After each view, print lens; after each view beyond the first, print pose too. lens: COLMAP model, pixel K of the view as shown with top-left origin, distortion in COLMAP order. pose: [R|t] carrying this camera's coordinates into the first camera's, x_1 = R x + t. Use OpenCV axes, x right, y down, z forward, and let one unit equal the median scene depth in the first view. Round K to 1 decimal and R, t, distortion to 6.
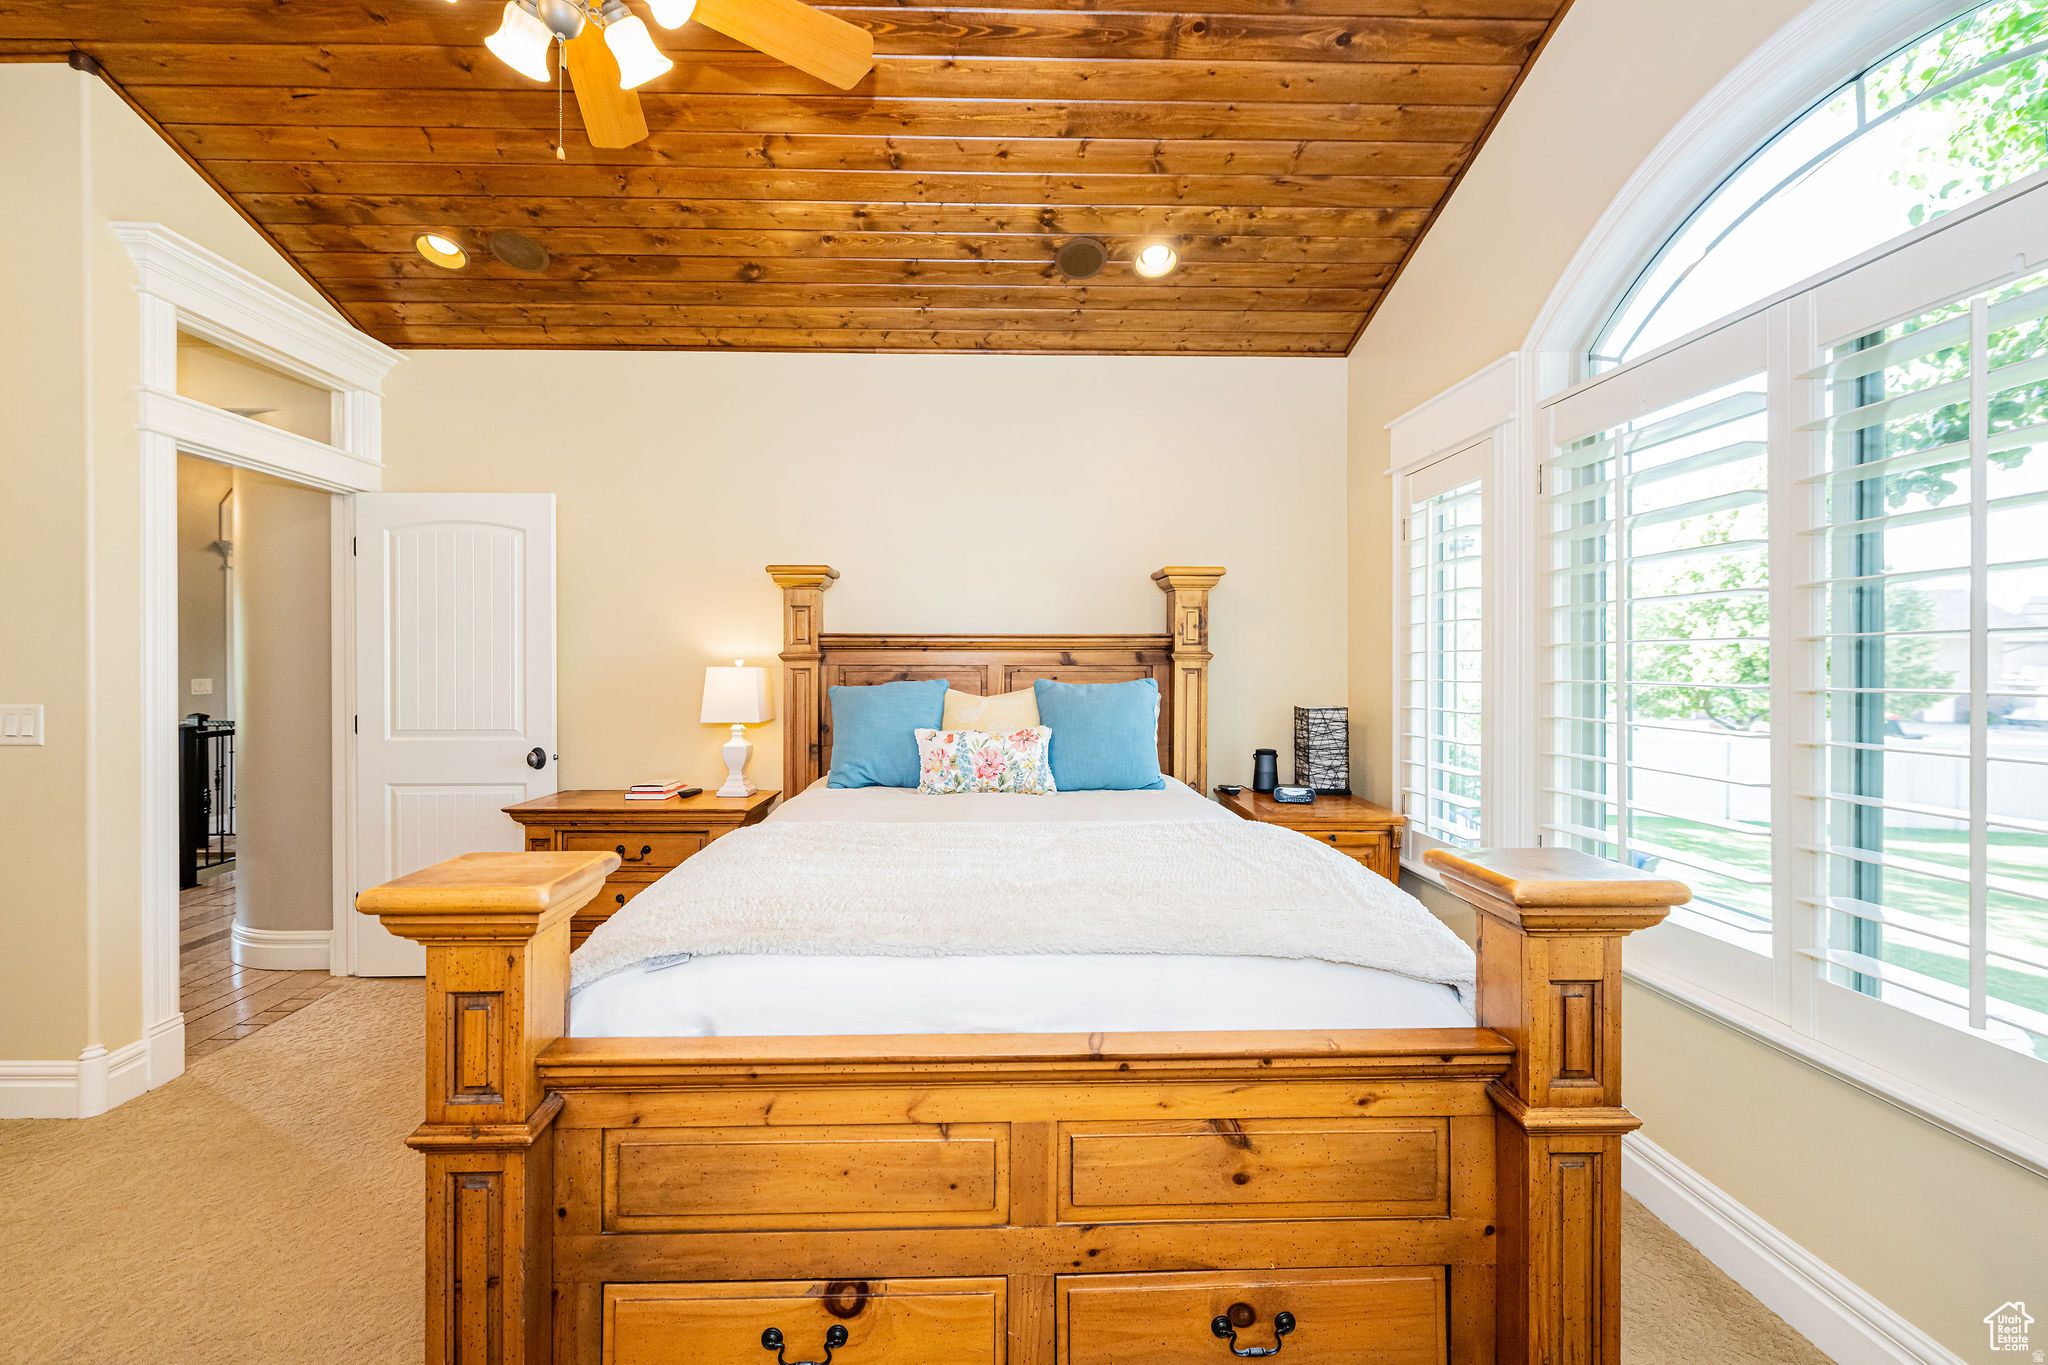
lens RADIAL K [[838.3, 0, 1016.9], [0, 838.3, 668.3], [0, 0, 1]] dist [0.005747, -0.000992]
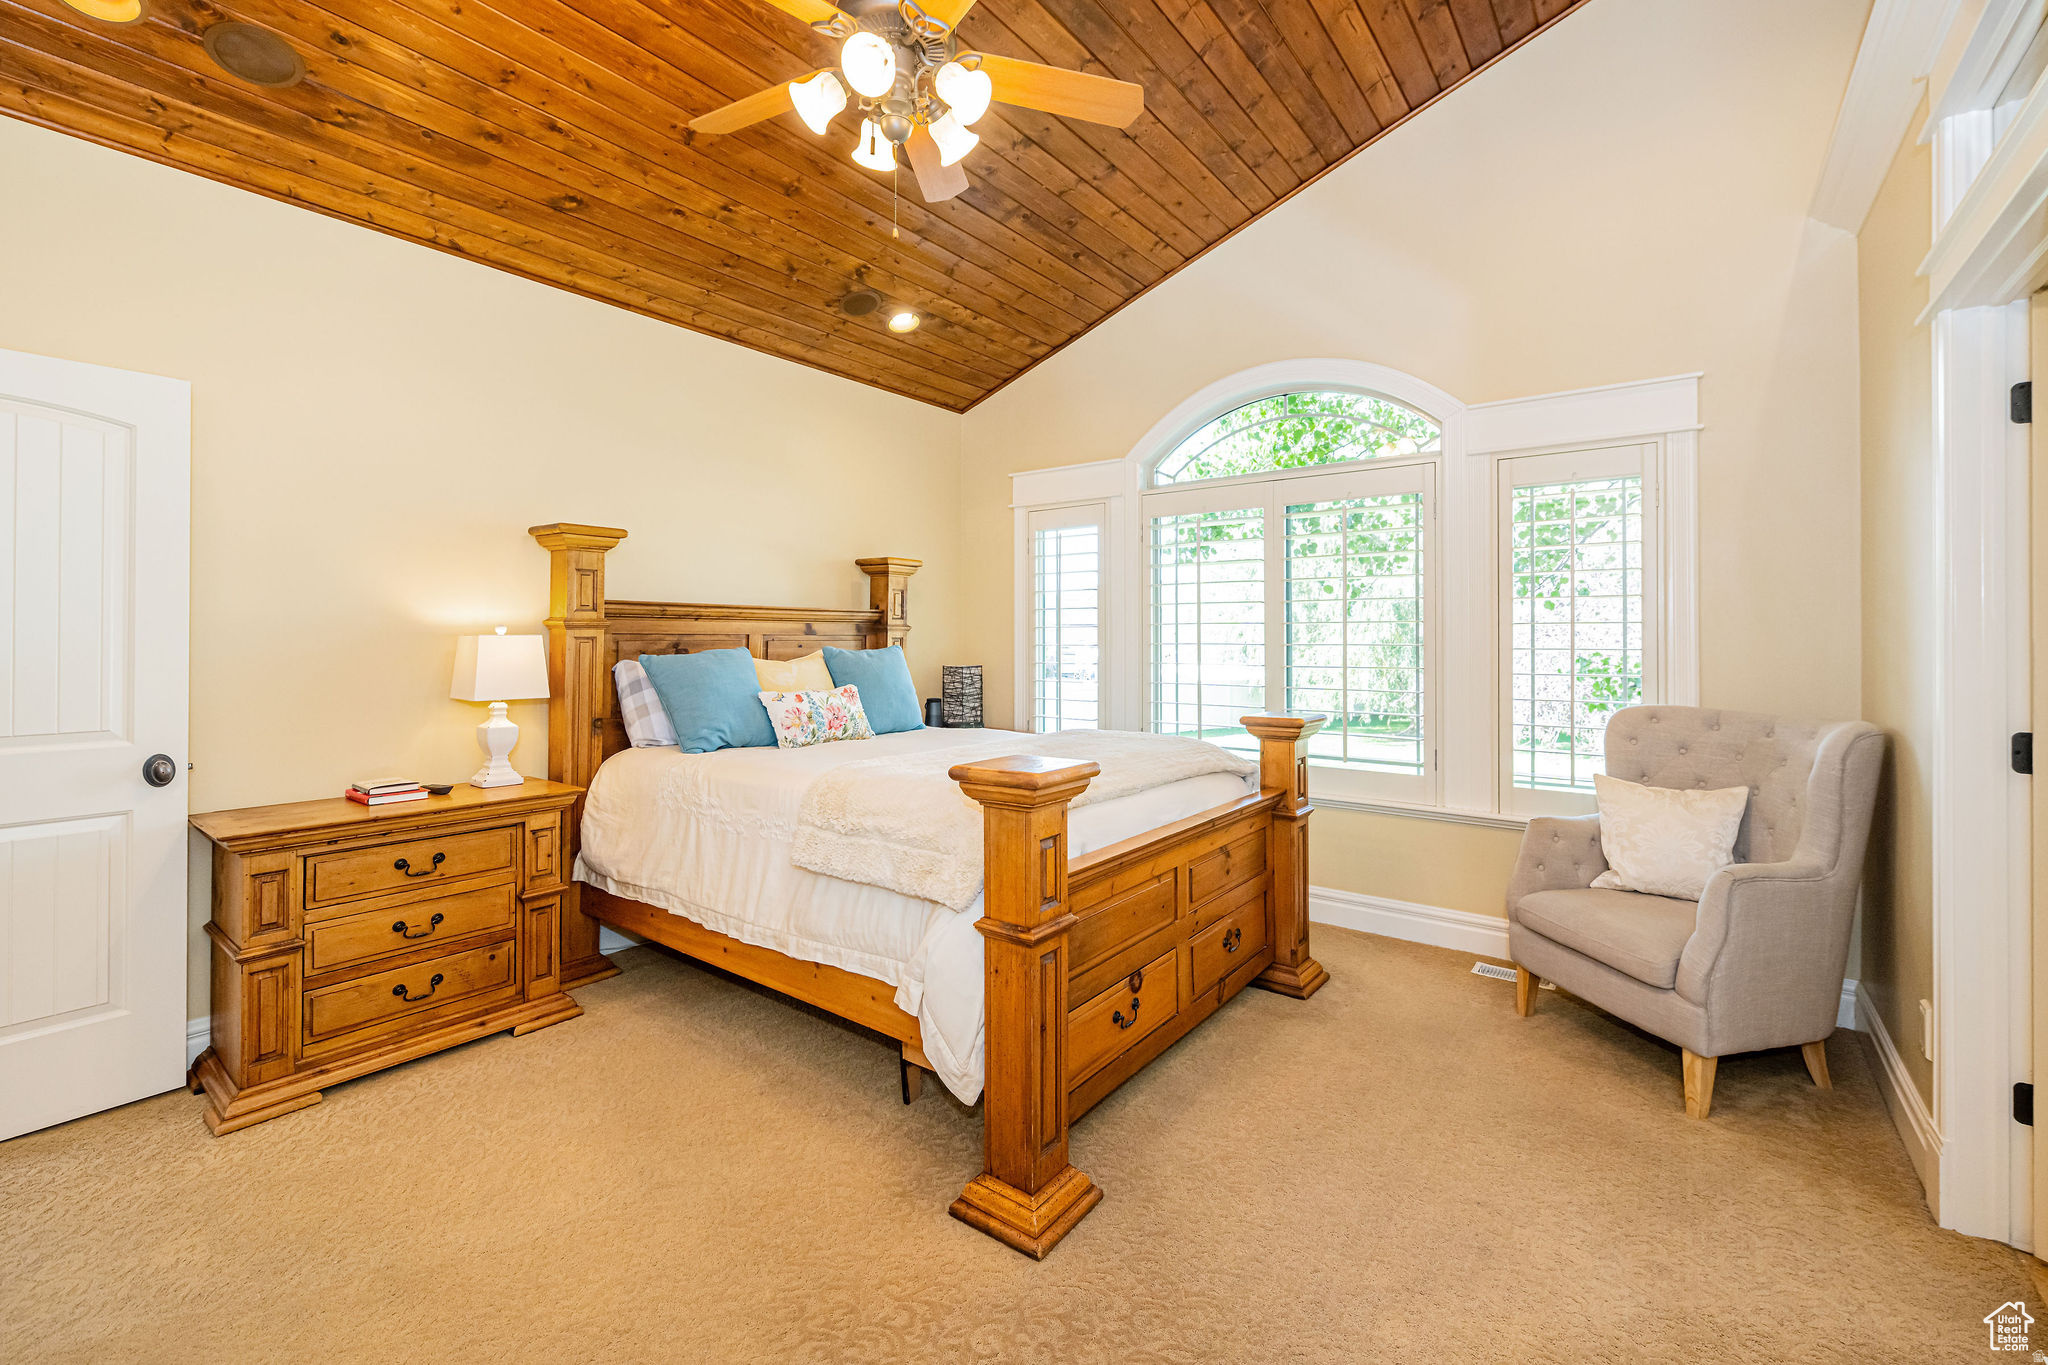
lens RADIAL K [[838.3, 0, 1090.9], [0, 838.3, 637.2], [0, 0, 1]] dist [0.005747, -0.000992]
pose [[0.594708, 0.001210, 0.803941, -0.670748], [0.003174, 0.999988, -0.003853, 0.005694], [-0.803936, 0.004843, 0.594697, 0.000571]]
